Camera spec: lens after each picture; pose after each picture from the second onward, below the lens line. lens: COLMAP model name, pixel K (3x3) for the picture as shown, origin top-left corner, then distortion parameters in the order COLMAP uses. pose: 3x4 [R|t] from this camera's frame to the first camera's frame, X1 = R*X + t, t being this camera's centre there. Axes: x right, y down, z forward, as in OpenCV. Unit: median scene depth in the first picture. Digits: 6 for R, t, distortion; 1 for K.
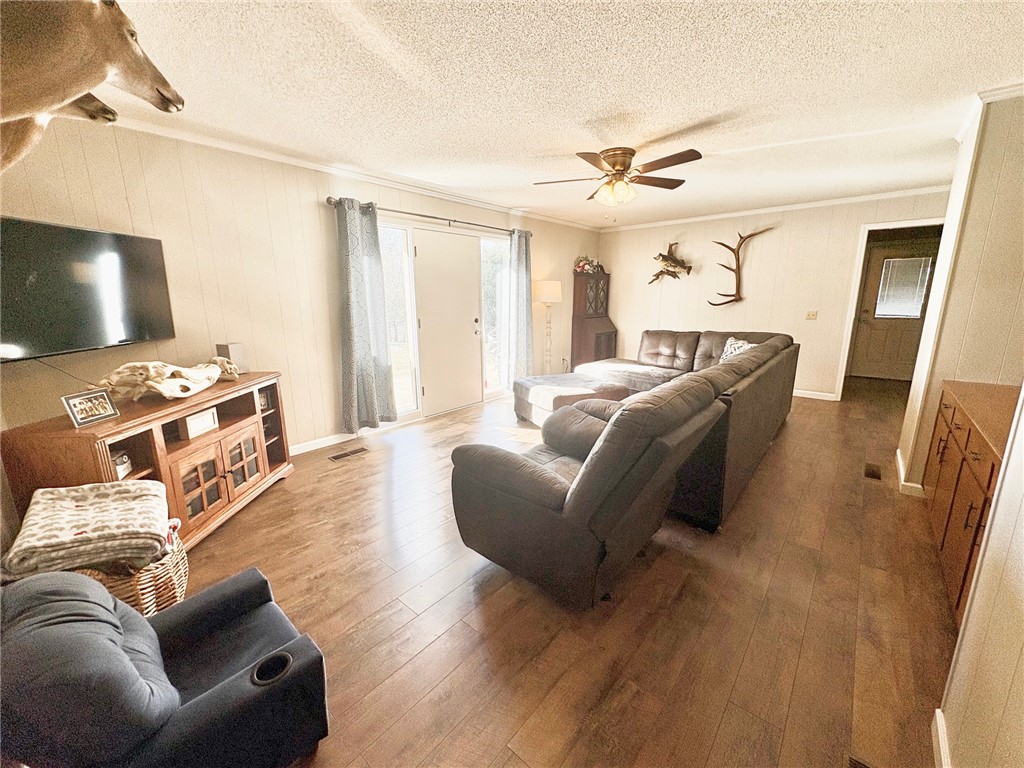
lens RADIAL K [[413.4, 0, 512.0], [0, 413.4, 384.0], [0, 0, 1]] dist [0.002070, 0.000017]
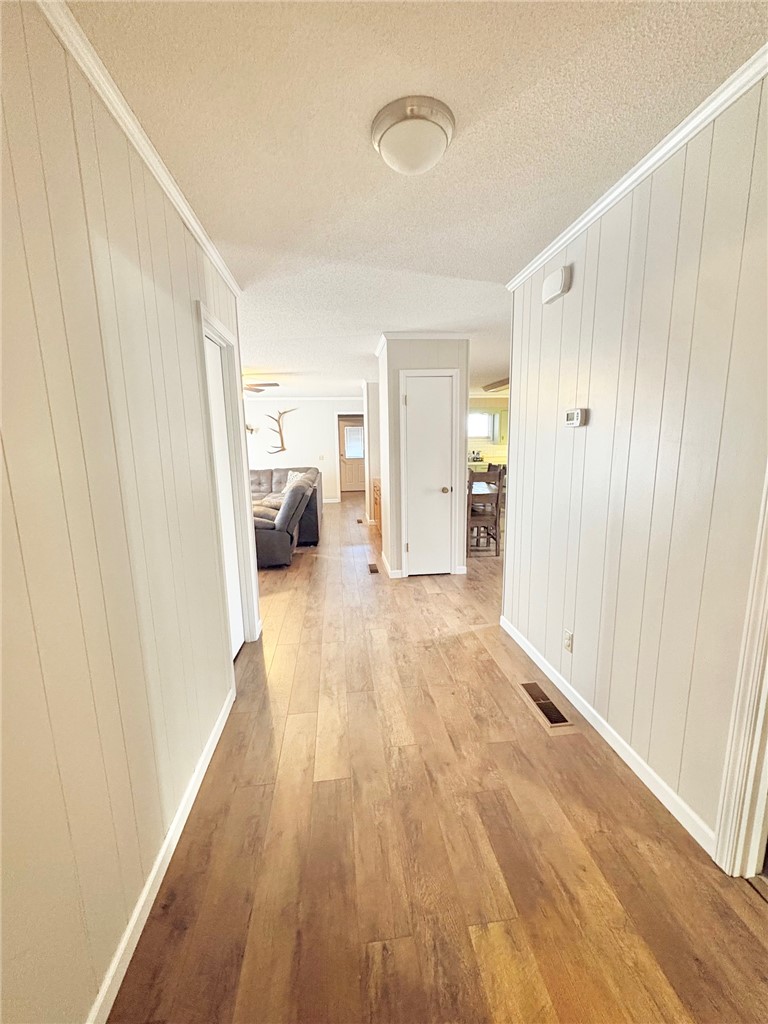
lens RADIAL K [[413.4, 0, 384.0], [0, 413.4, 512.0], [0, 0, 1]] dist [0.002070, 0.000017]
pose [[0.680754, -0.128242, 0.721199, -0.453248], [0.161939, 0.986543, 0.022567, 0.079657], [-0.714388, 0.101428, 0.692360, -0.460990]]
